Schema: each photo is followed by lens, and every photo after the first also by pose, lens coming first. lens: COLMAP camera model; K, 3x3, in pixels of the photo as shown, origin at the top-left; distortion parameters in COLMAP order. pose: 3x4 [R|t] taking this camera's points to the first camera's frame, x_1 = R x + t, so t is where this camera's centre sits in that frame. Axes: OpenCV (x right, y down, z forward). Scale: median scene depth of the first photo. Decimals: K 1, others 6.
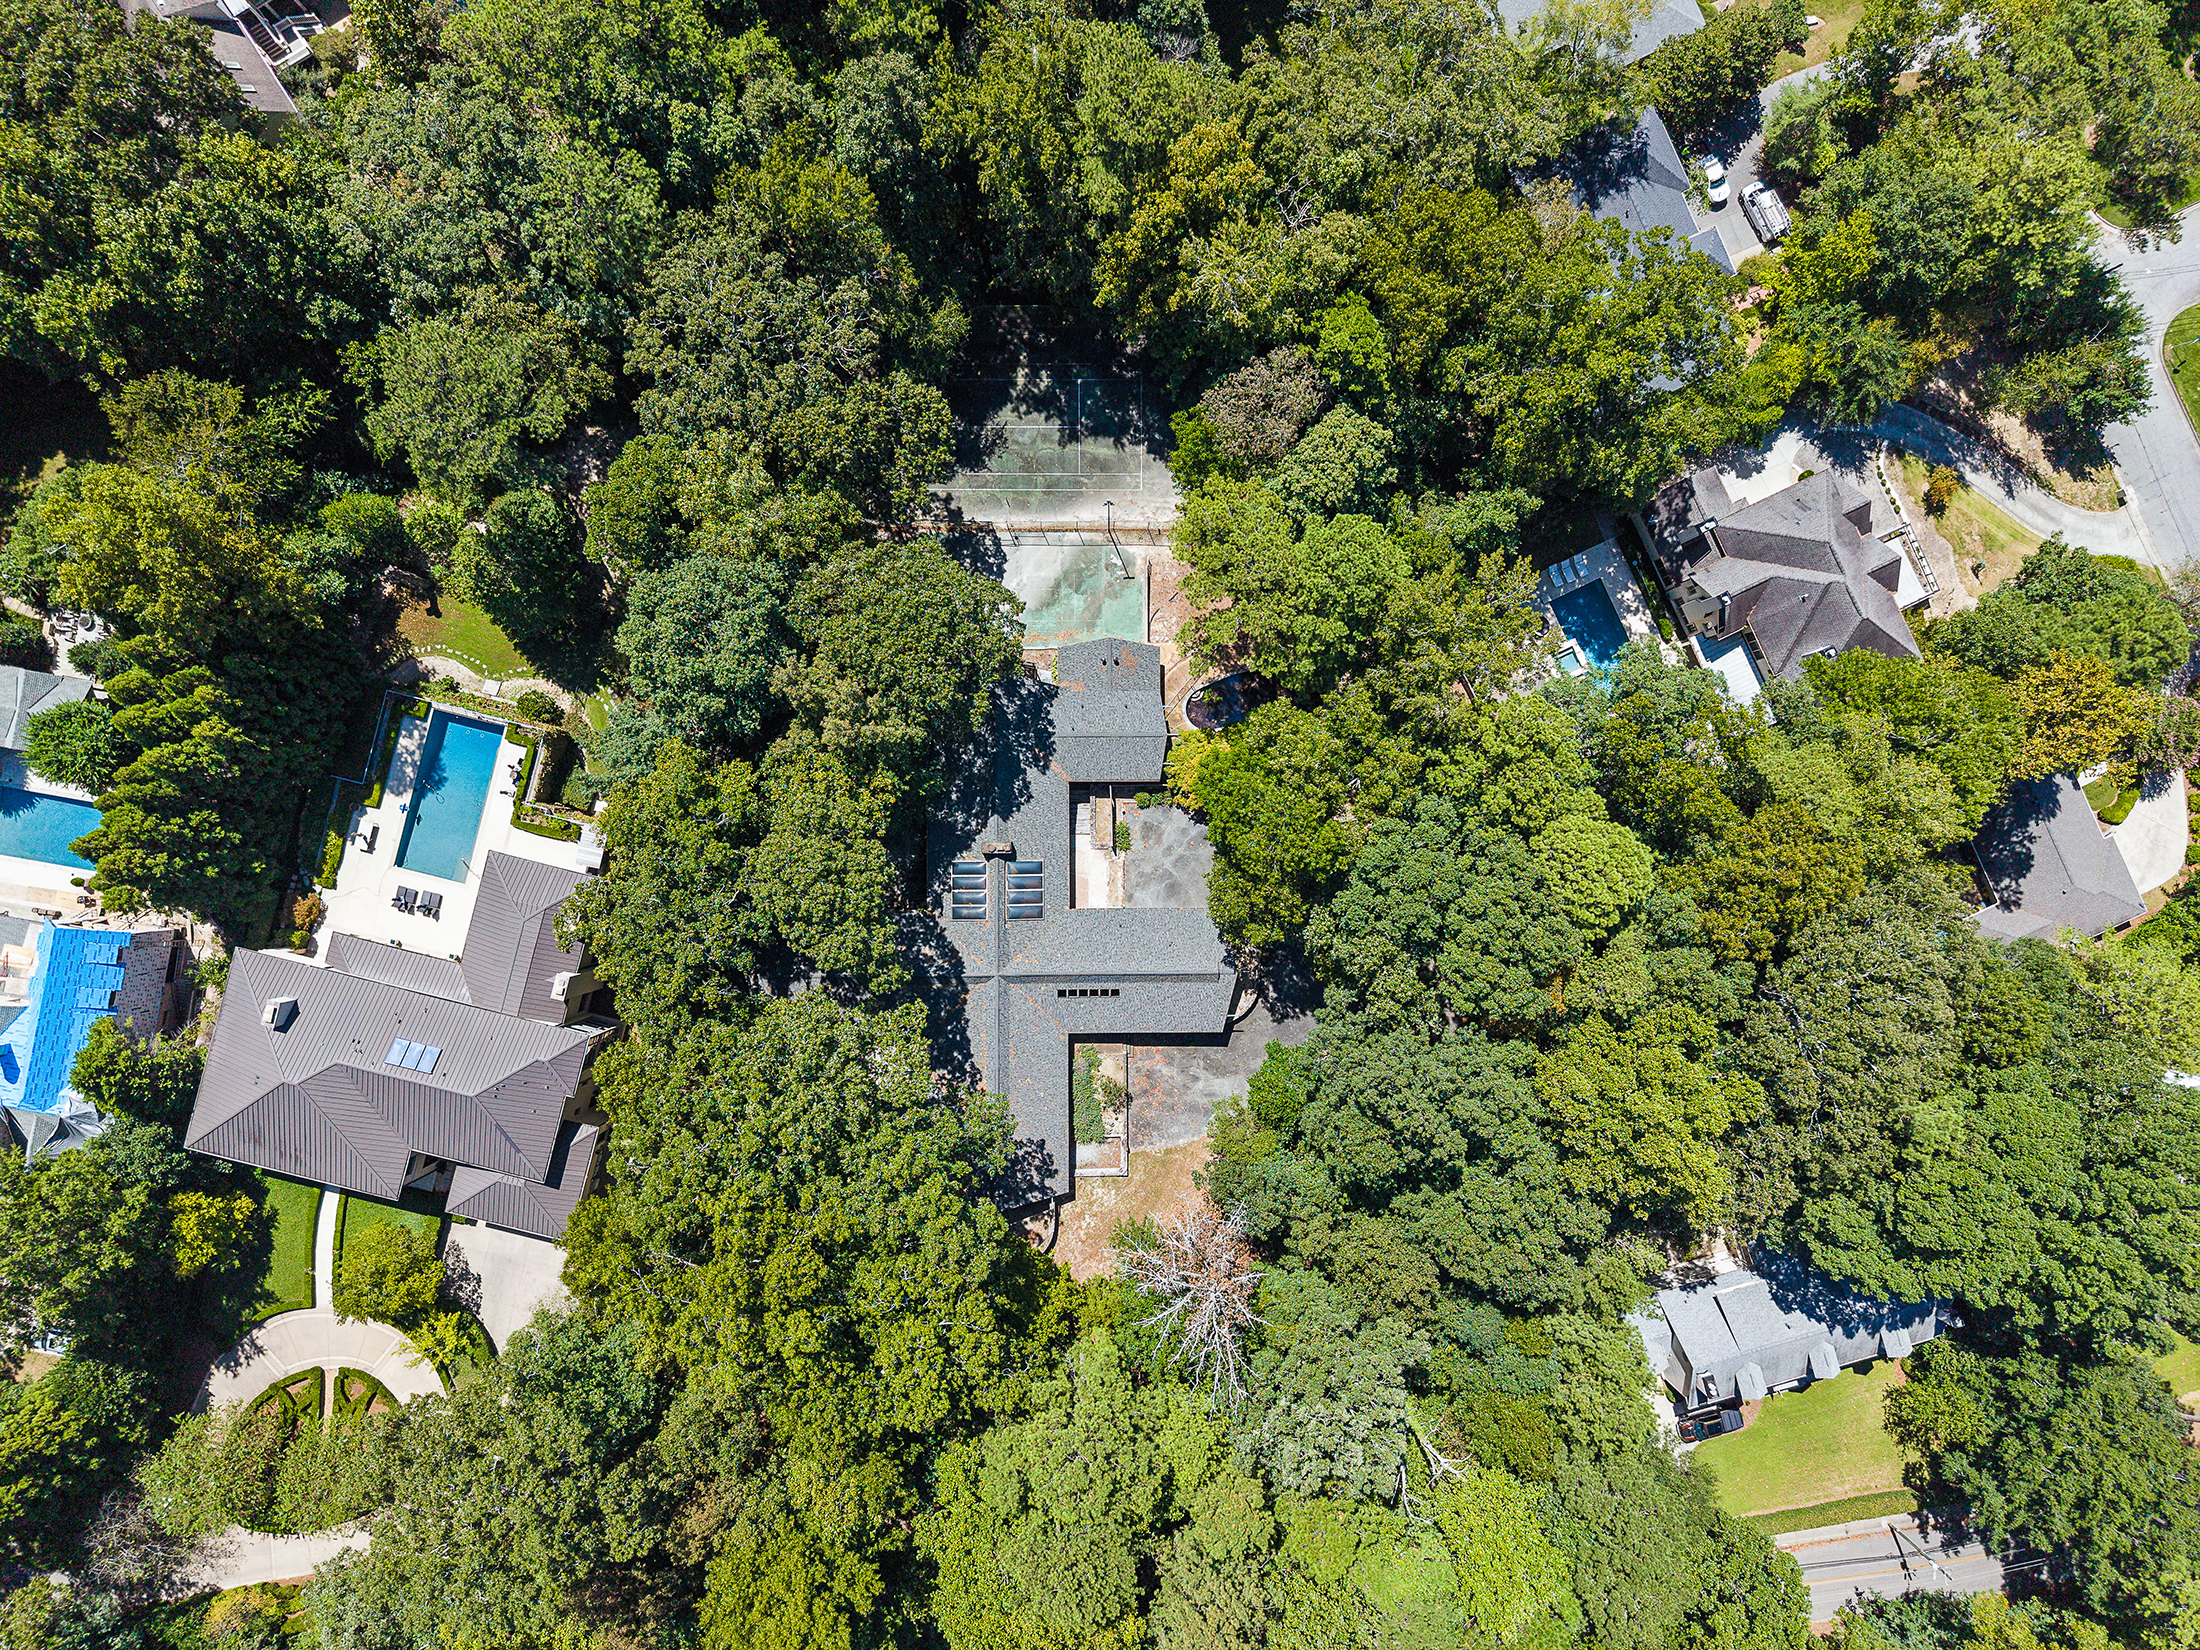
lens RADIAL K [[1556.9, 0, 1092.4], [0, 1556.9, 830.3], [0, 0, 1]] dist [0.031389, -0.030268]
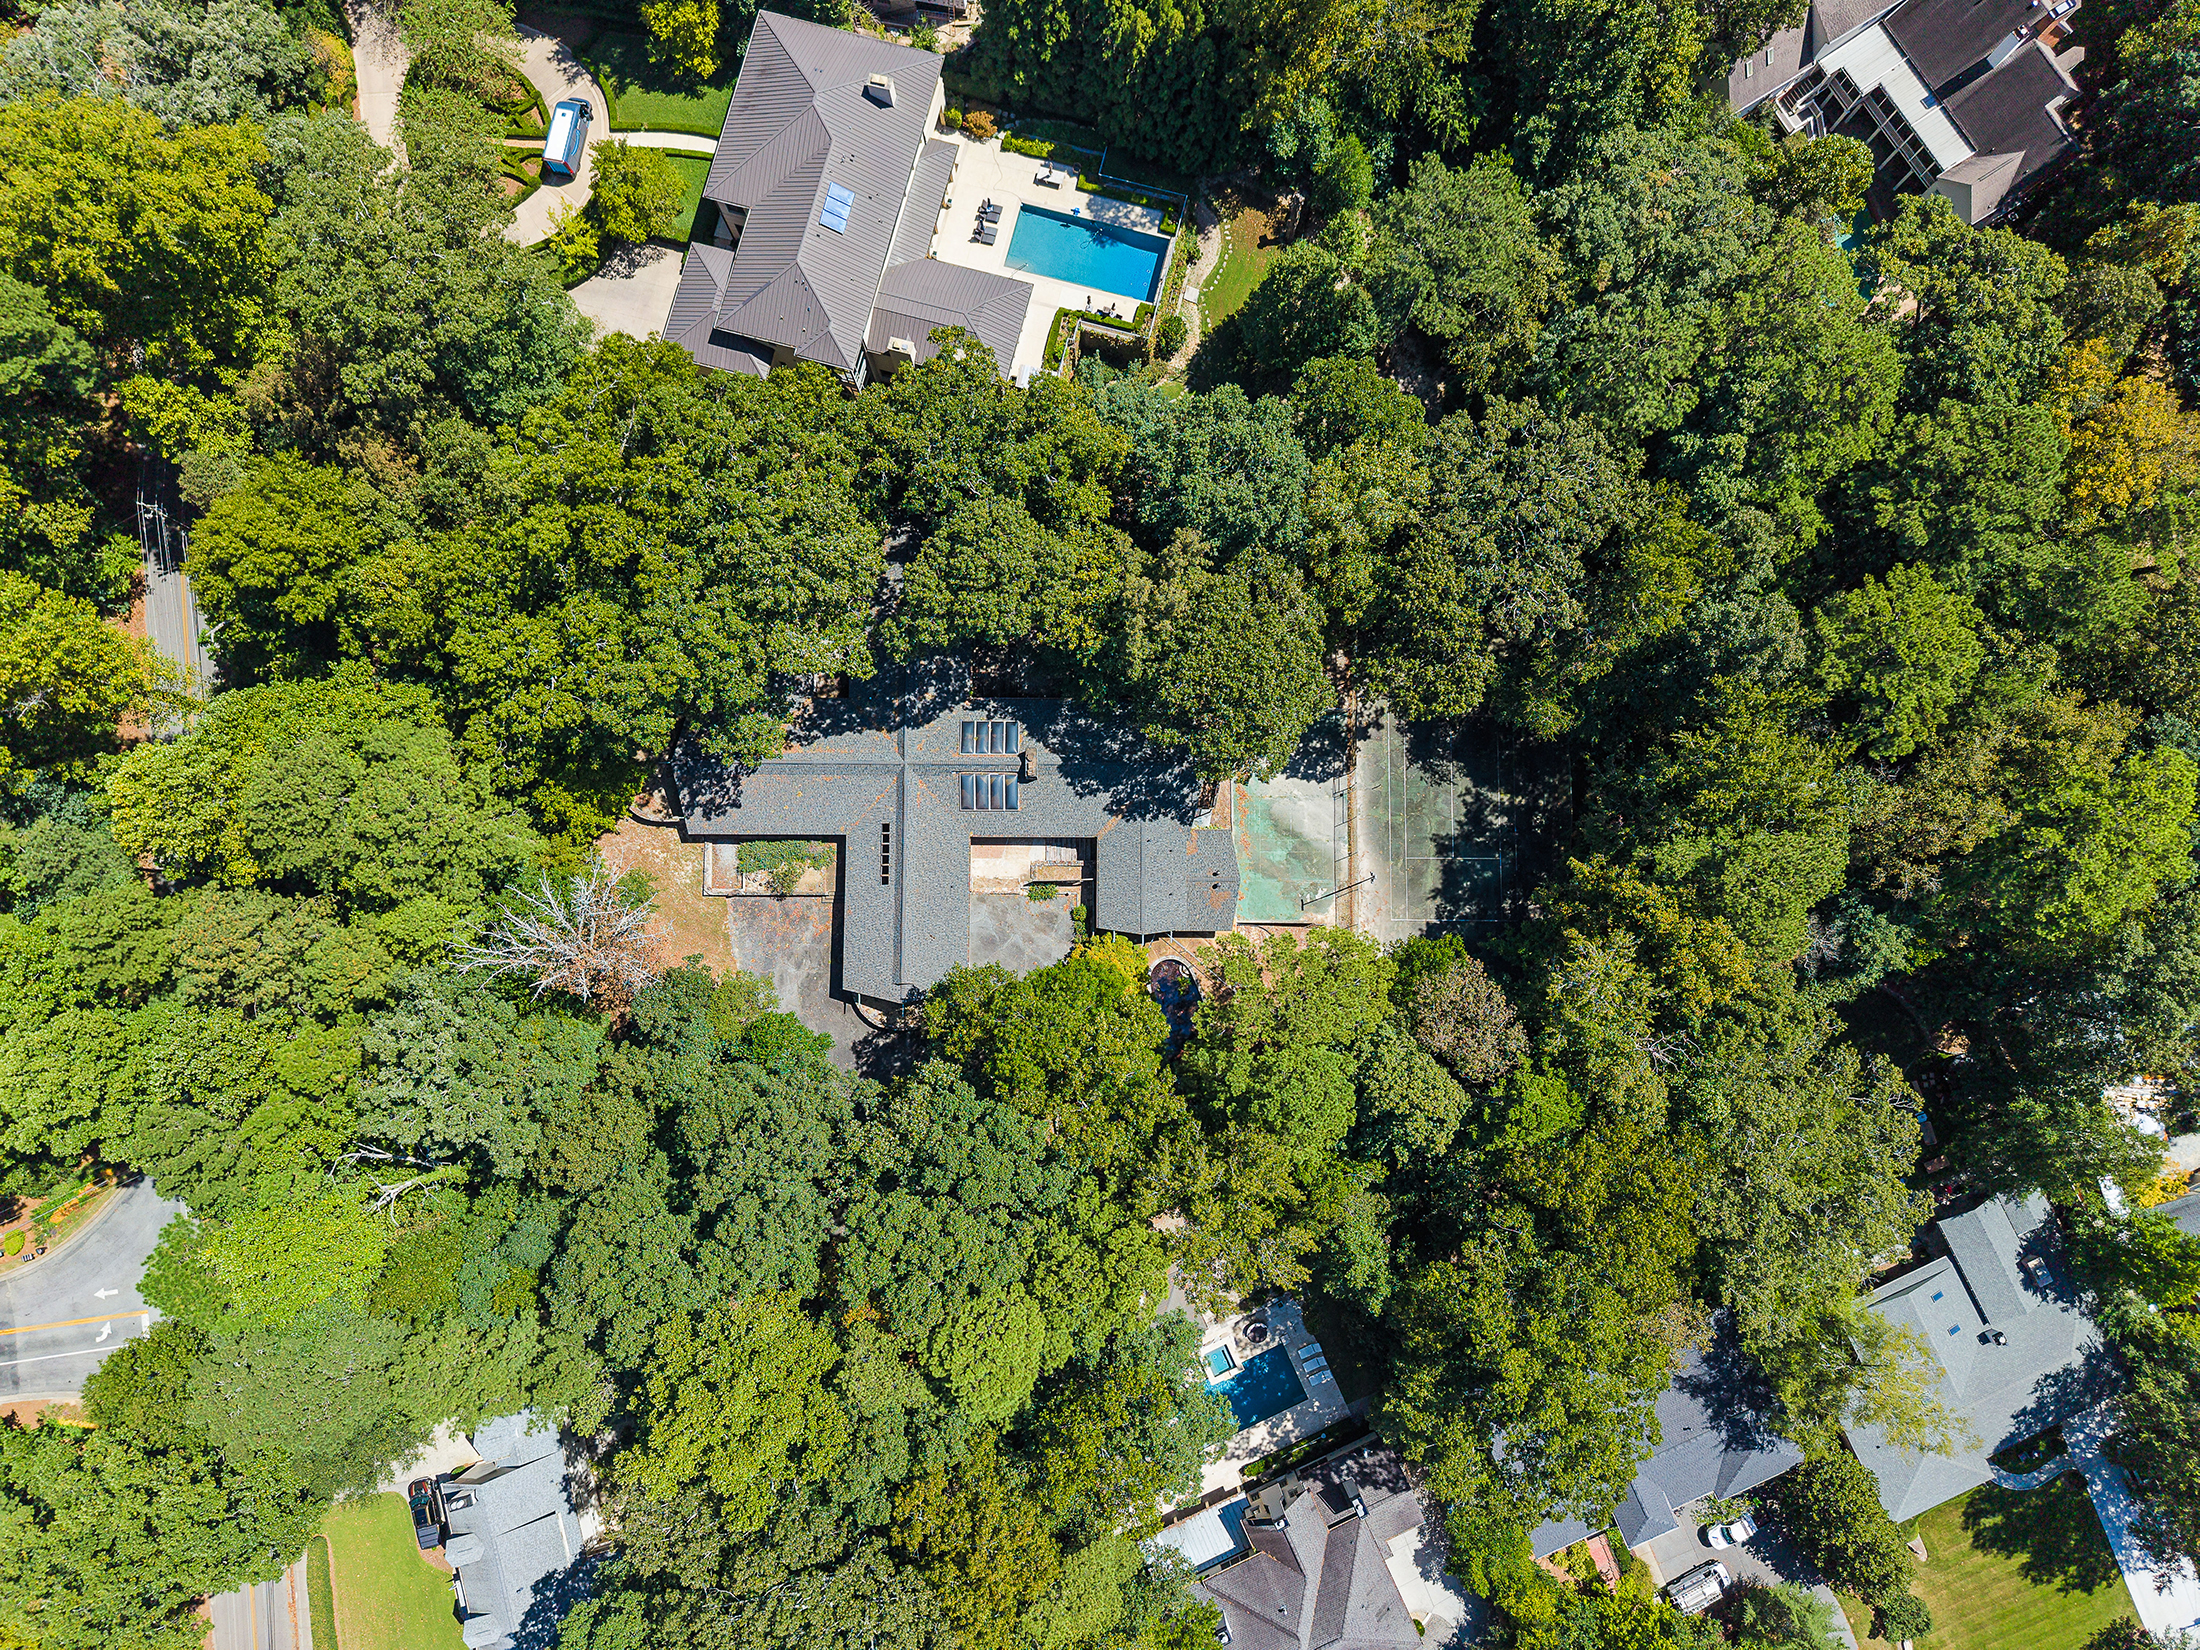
lens RADIAL K [[1556.9, 0, 1109.1], [0, 1556.9, 841.8], [0, 0, 1]] dist [0.031389, -0.030268]
pose [[-0.008523, 0.992264, -0.123849, 0.119438], [-0.999915, -0.007237, 0.010836, -0.053529], [0.009856, 0.123931, 0.992242, 0.003239]]
